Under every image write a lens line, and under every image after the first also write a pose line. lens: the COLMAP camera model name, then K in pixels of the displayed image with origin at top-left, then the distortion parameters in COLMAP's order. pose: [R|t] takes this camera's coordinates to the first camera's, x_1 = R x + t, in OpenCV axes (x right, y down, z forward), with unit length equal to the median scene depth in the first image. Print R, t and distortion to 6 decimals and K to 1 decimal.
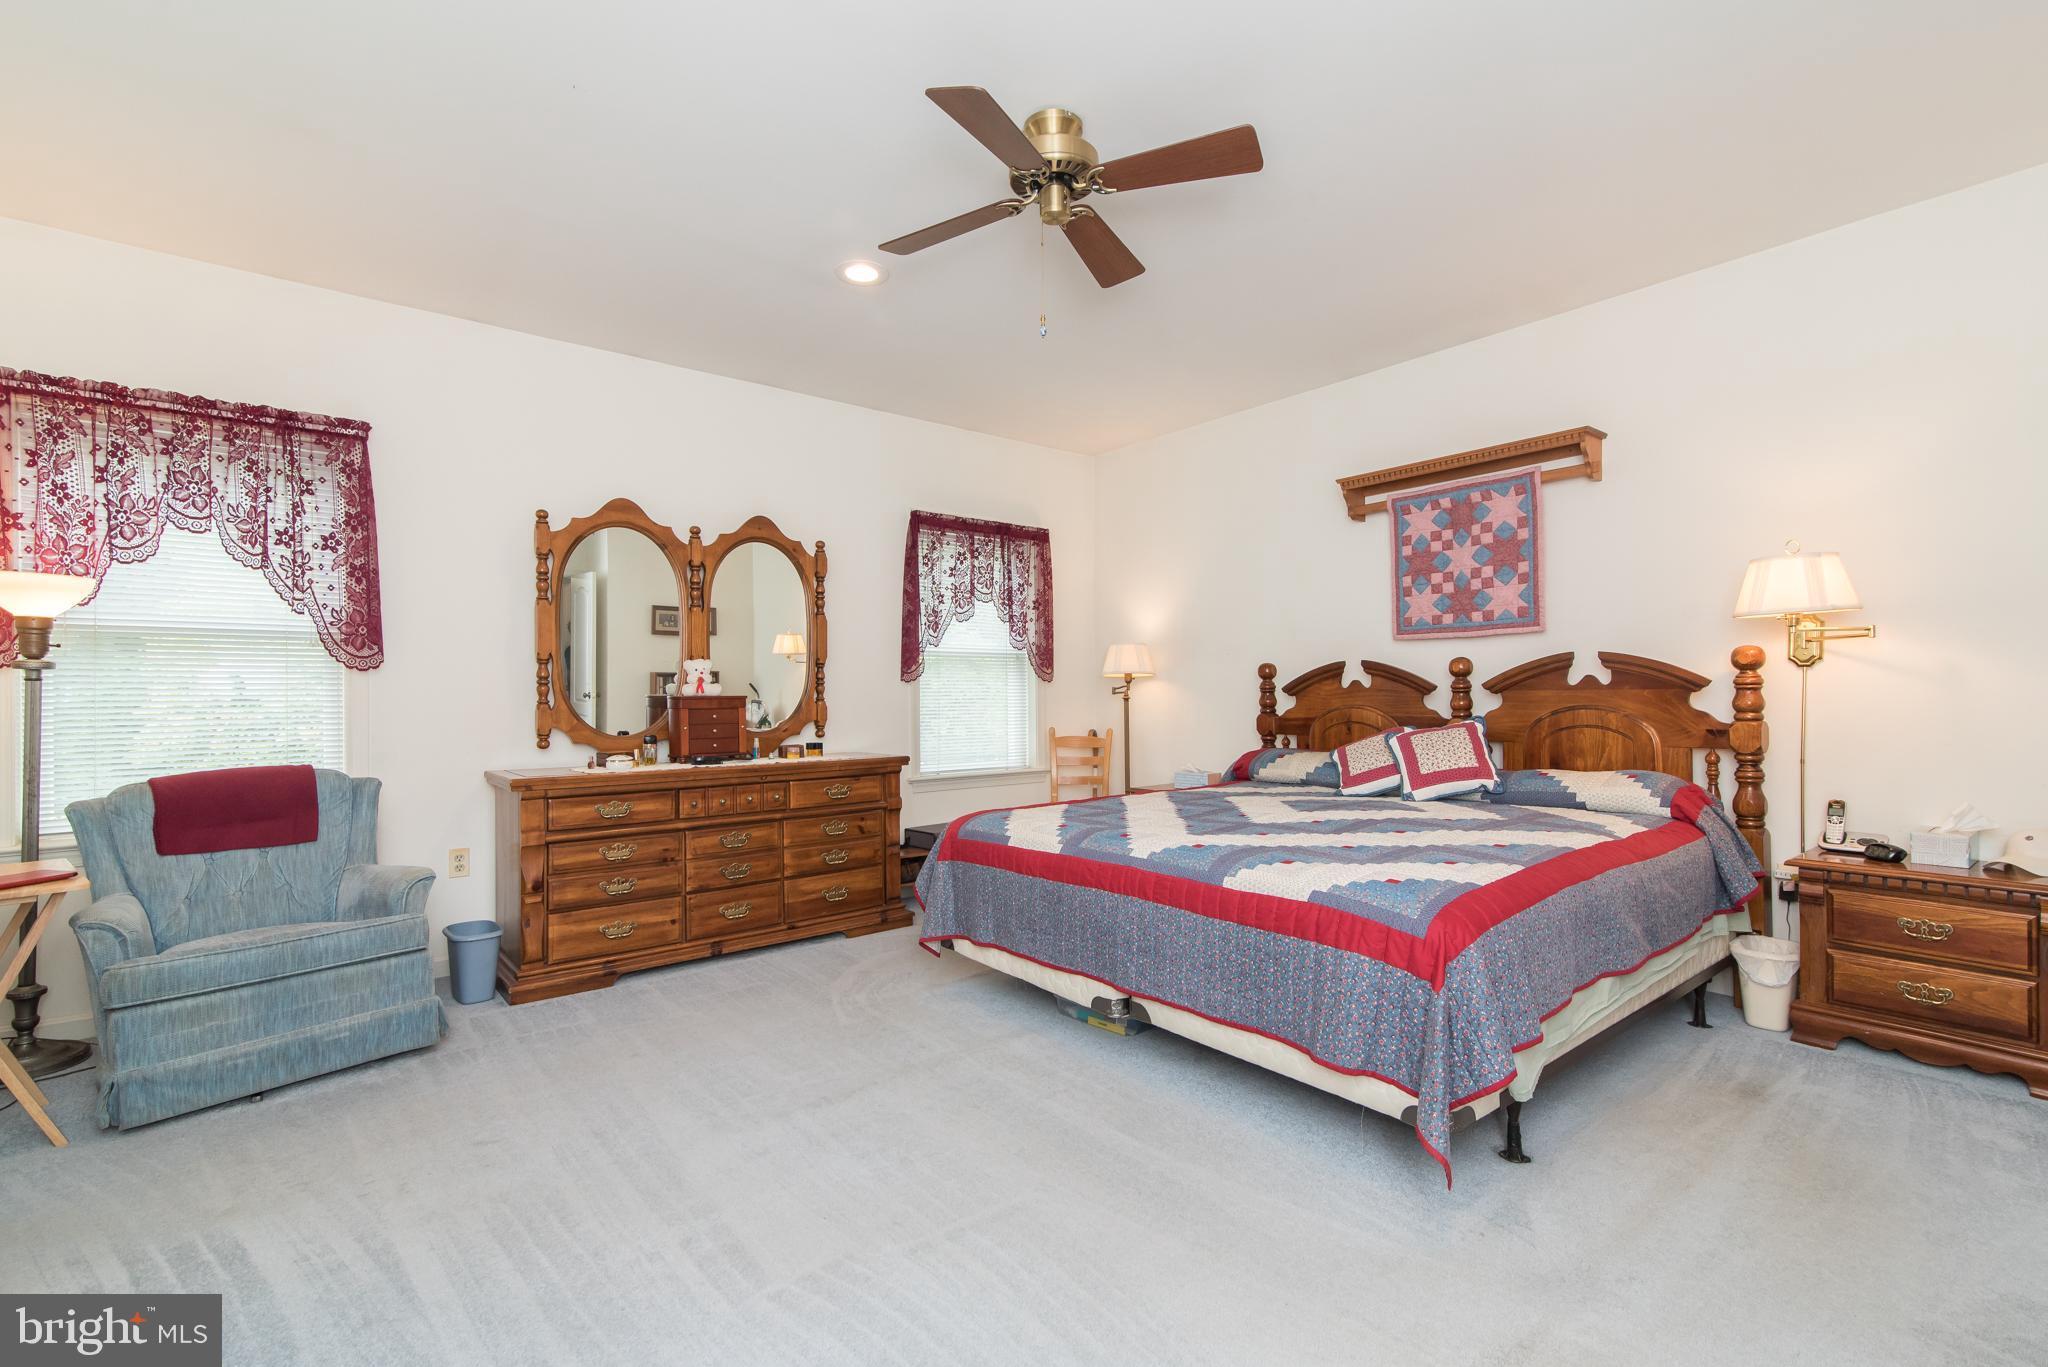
lens RADIAL K [[922.2, 0, 1024.1], [0, 922.2, 681.5], [0, 0, 1]] dist [0.013742, -0.000684]
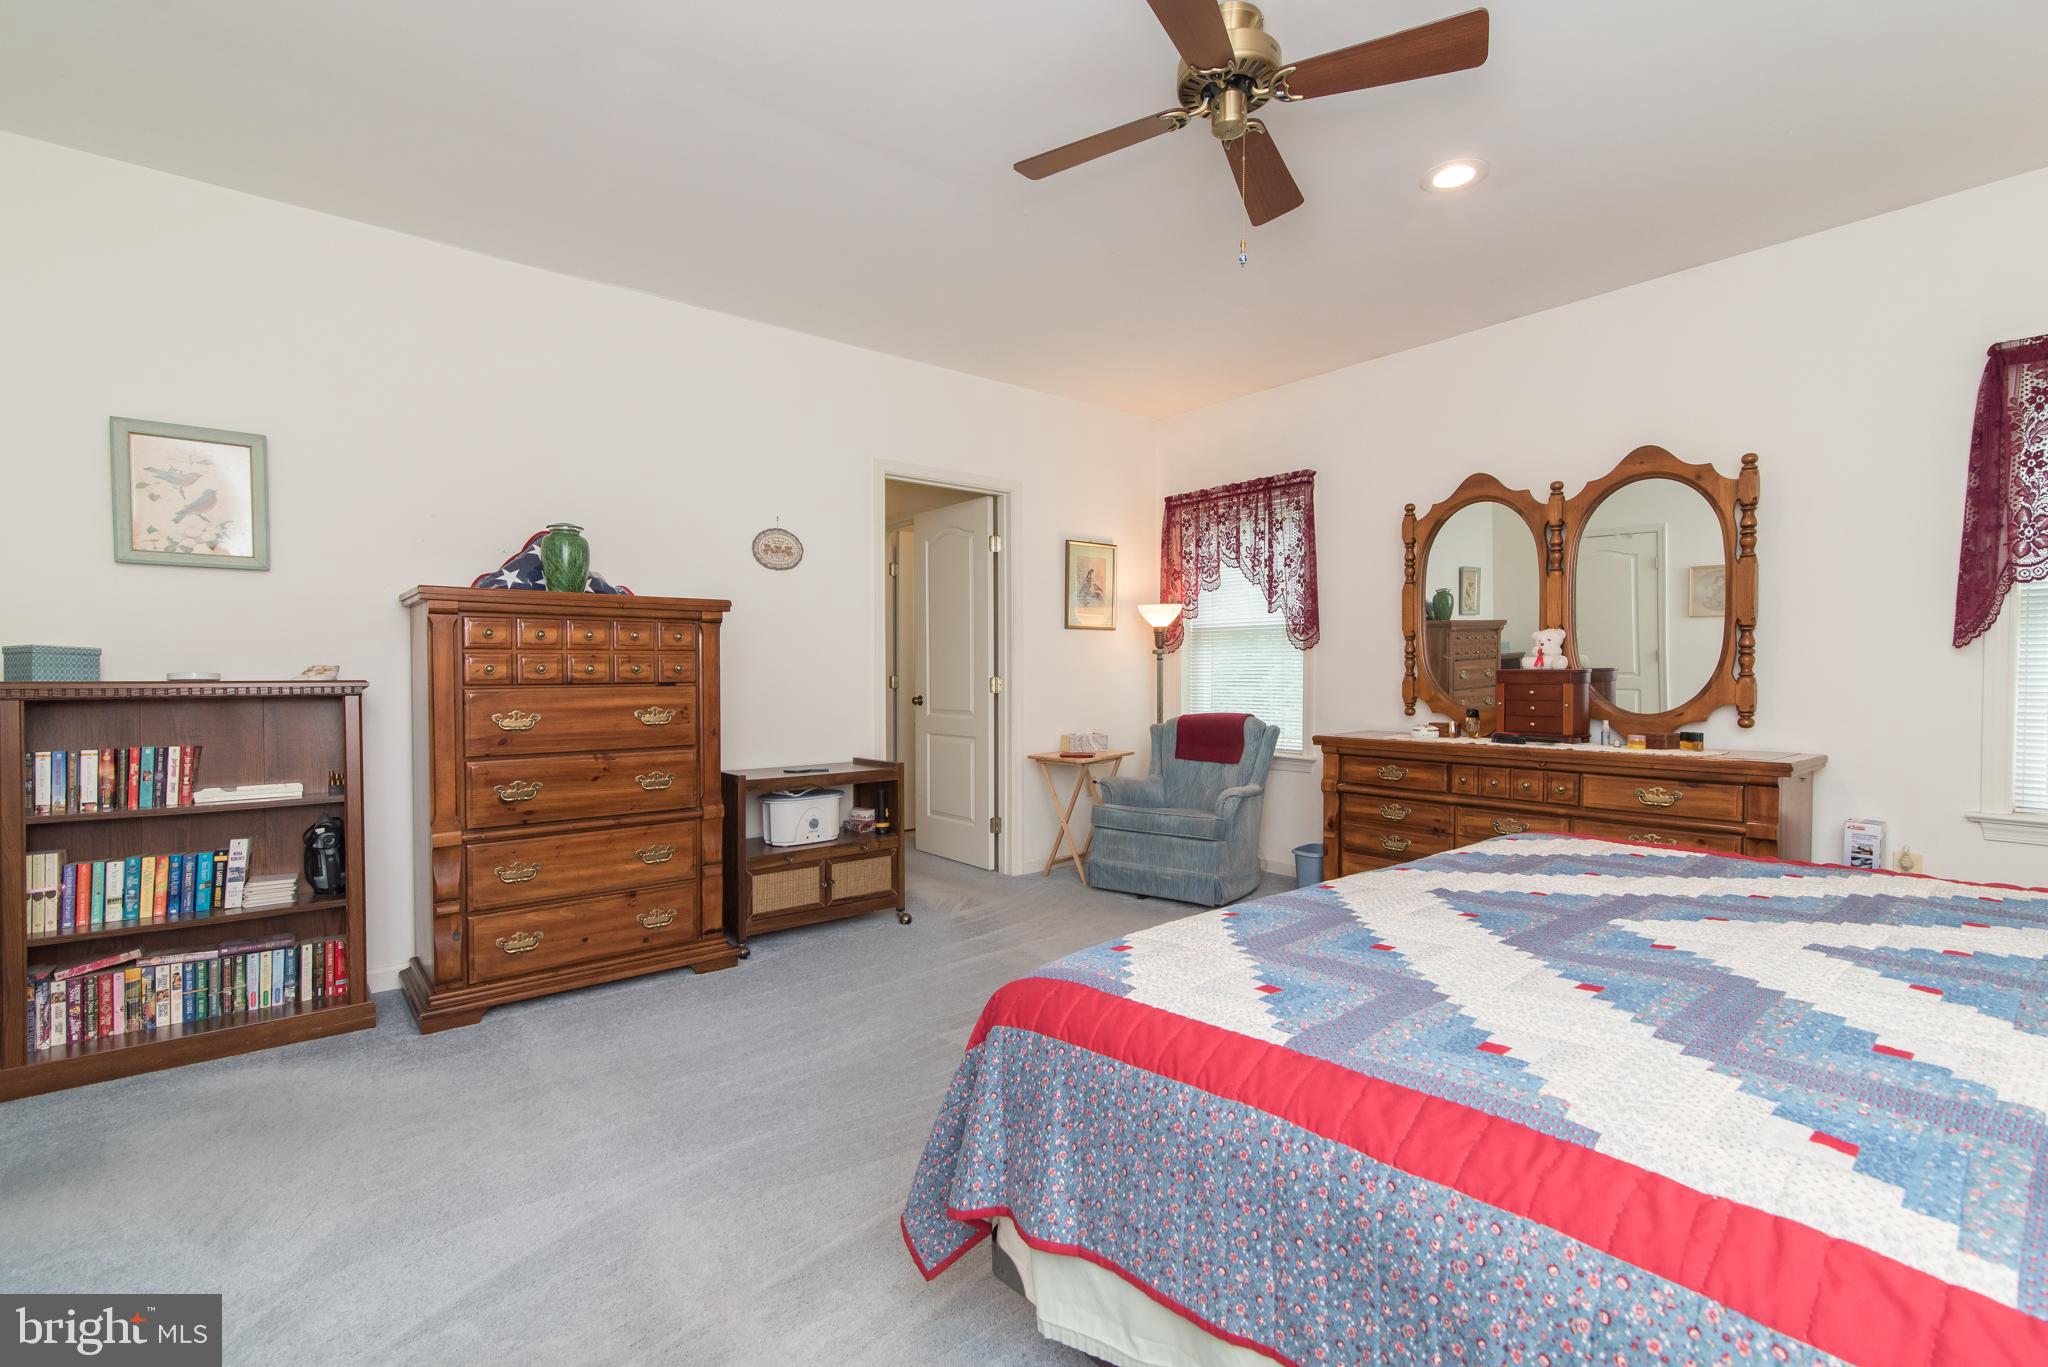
lens RADIAL K [[922.2, 0, 1022.5], [0, 922.2, 680.4], [0, 0, 1]] dist [0.013742, -0.000684]
pose [[-0.000247, 0.016418, -0.999865, 0.612267], [0.014130, 0.999765, 0.016413, 0.004408], [0.999900, -0.014124, -0.000479, 0.528197]]
